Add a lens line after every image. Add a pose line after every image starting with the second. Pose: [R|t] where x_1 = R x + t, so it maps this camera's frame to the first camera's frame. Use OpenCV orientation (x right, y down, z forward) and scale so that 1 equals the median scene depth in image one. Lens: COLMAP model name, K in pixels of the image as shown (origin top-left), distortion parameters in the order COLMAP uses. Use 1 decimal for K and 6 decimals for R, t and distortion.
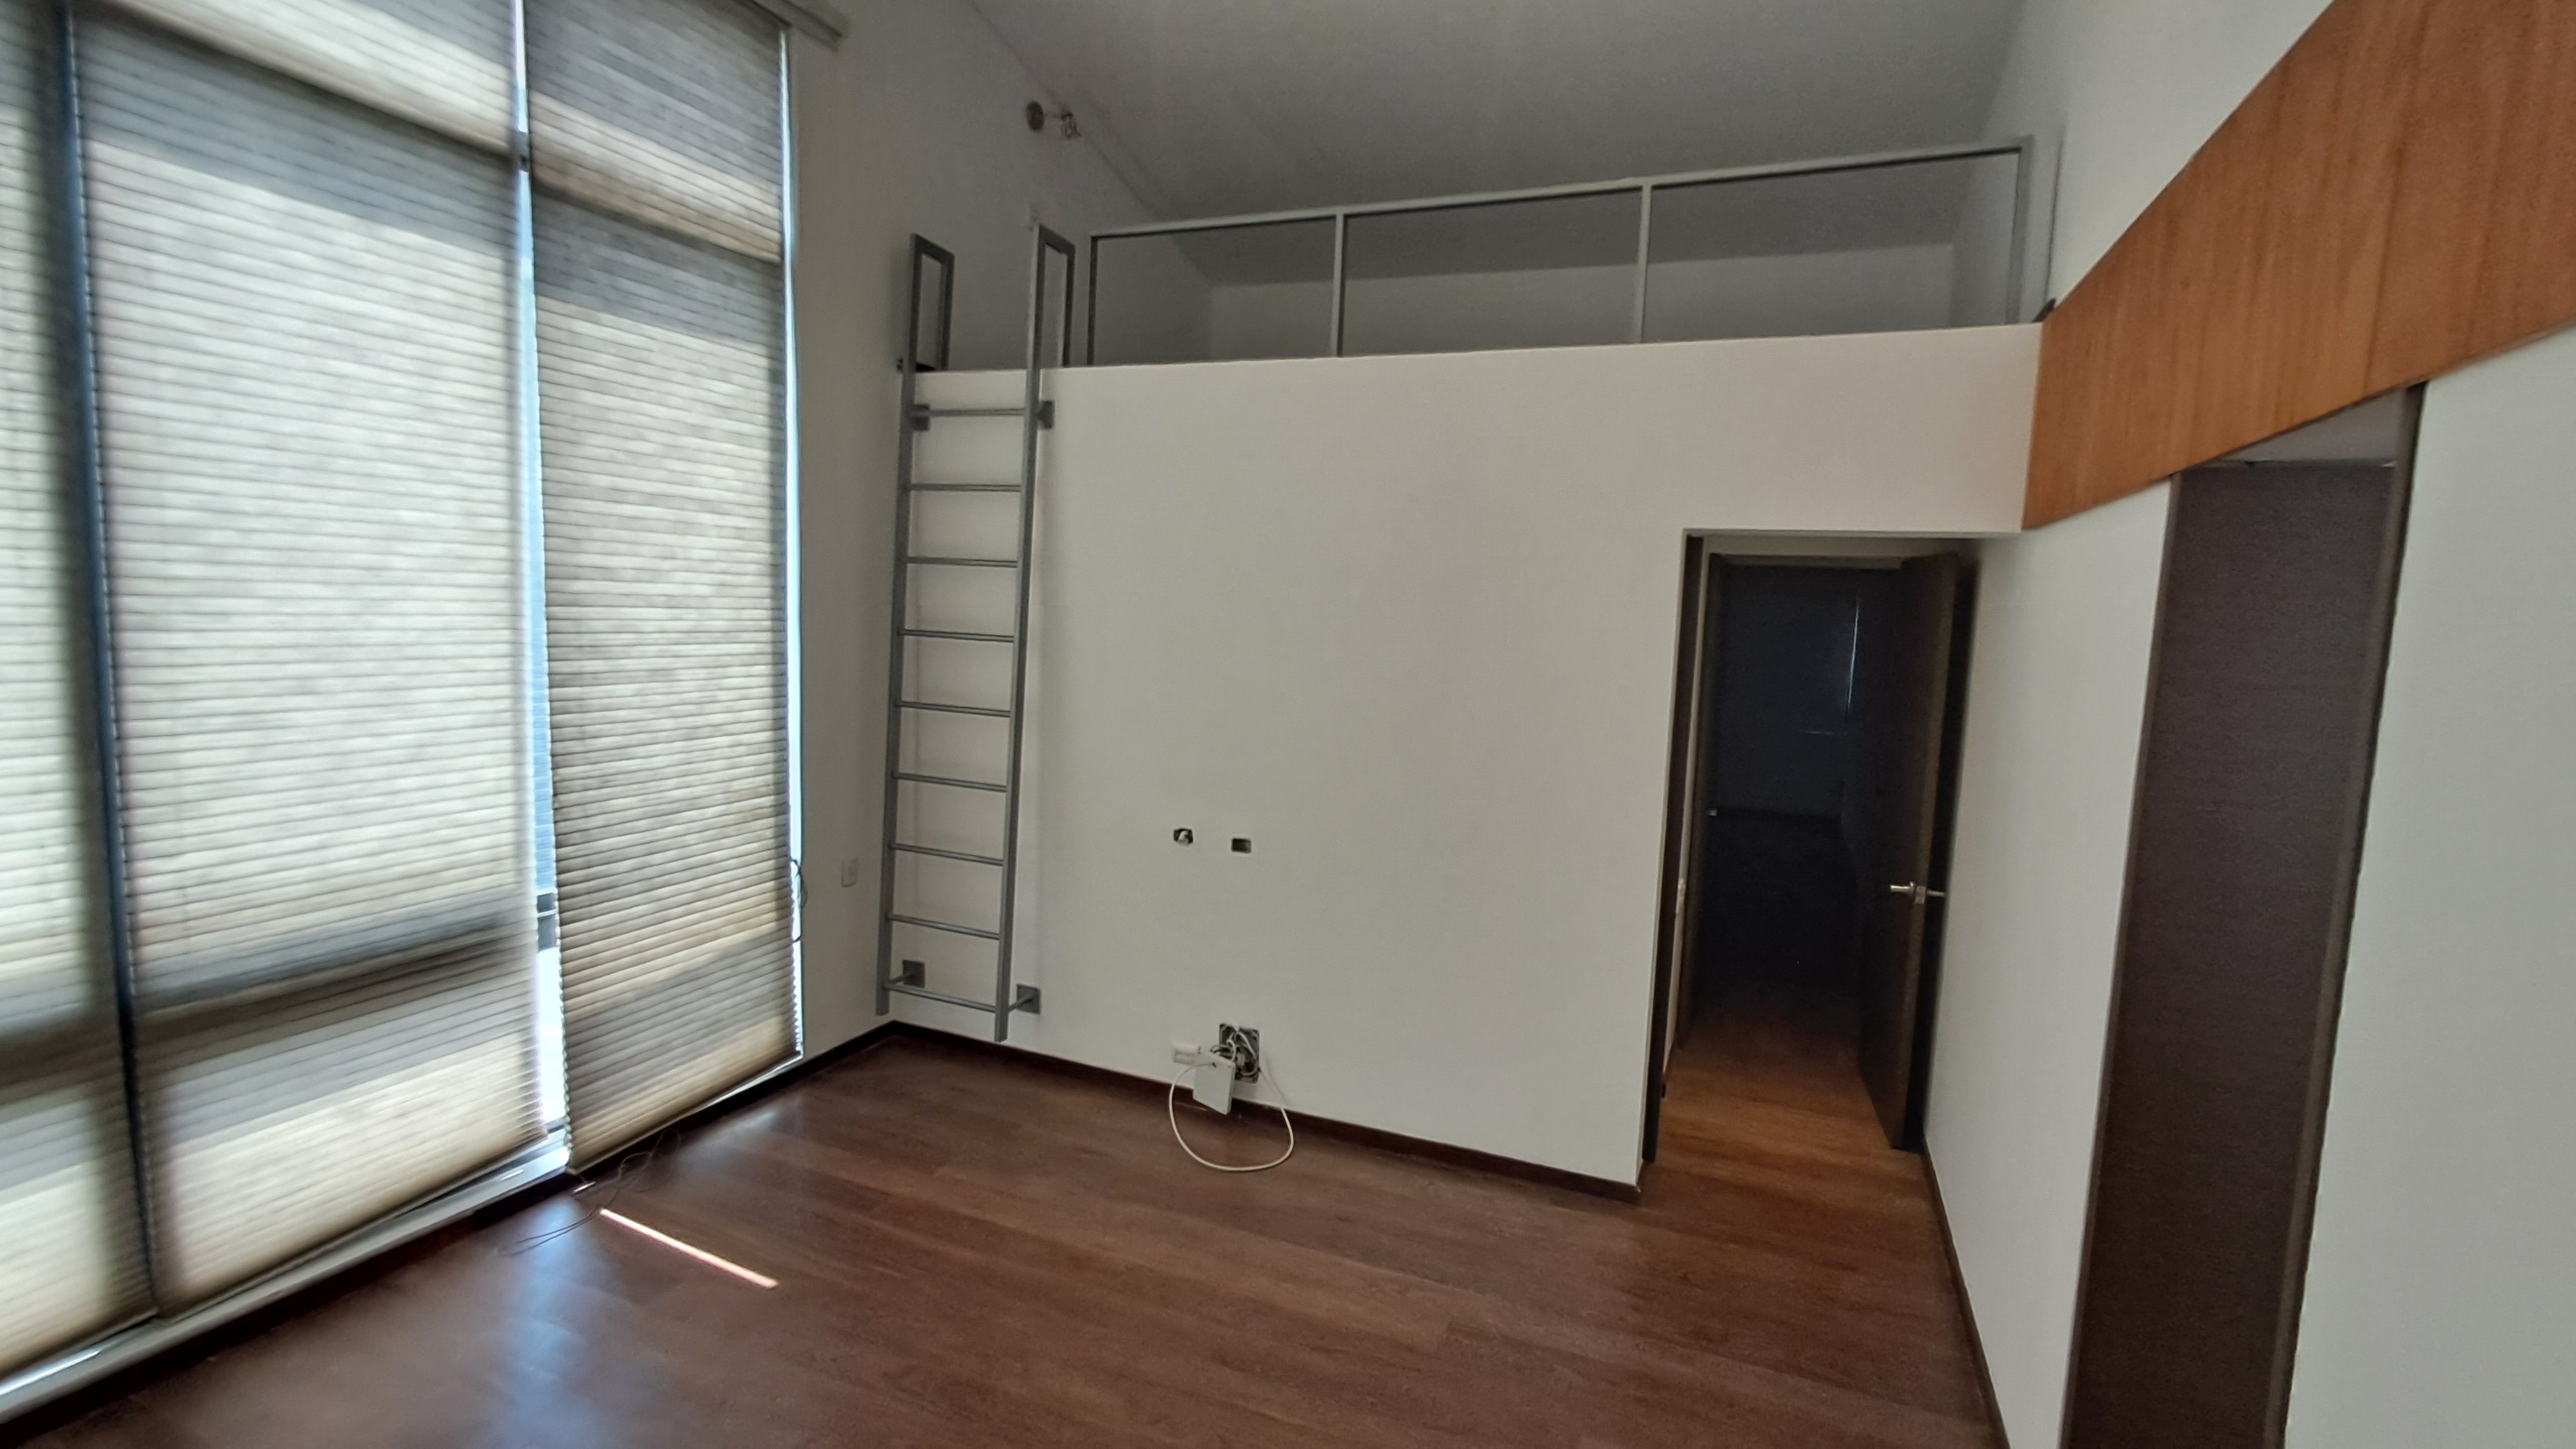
lens RADIAL K [[1175.2, 0, 1288.0], [0, 1175.2, 724.5], [0, 0, 1]] dist [-0.005005, 0.015649]
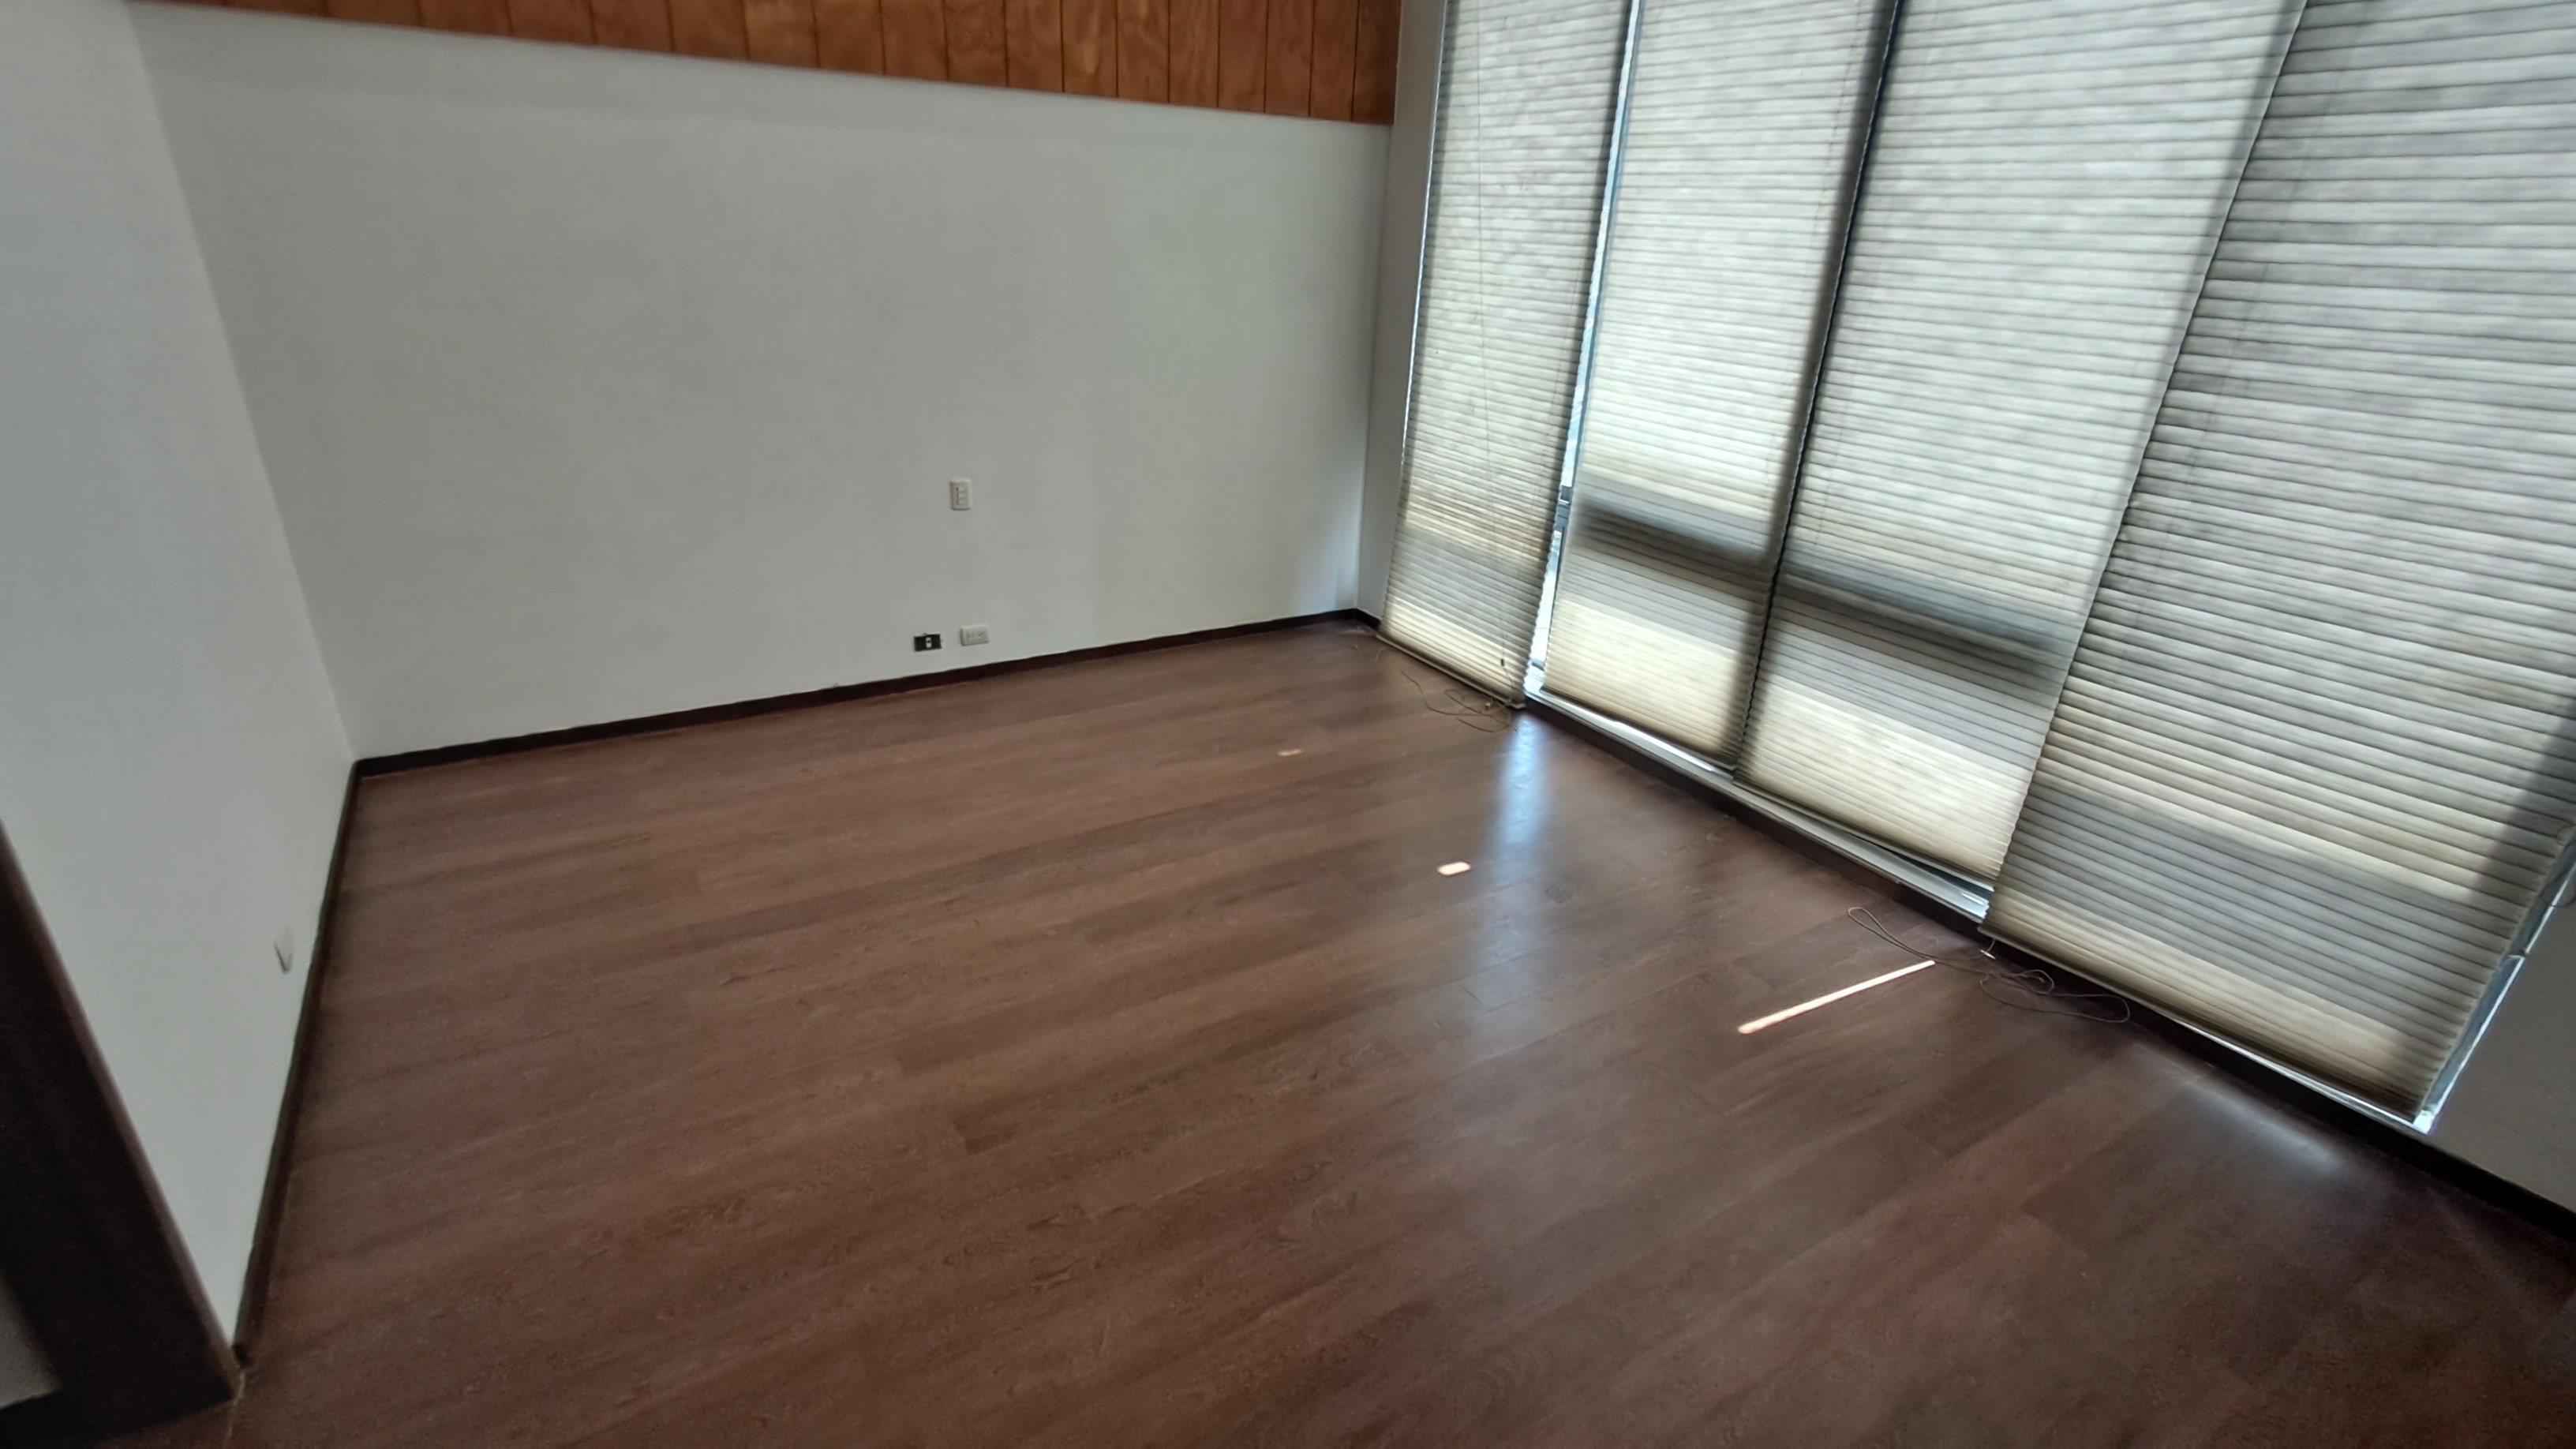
lens RADIAL K [[1175.2, 0, 1288.0], [0, 1175.2, 724.5], [0, 0, 1]] dist [-0.005005, 0.015649]
pose [[-0.572024, 0.266409, -0.775767, 0.430587], [-0.153946, 0.894107, 0.420563, -0.078326], [0.805660, 0.359998, -0.470439, 1.065319]]
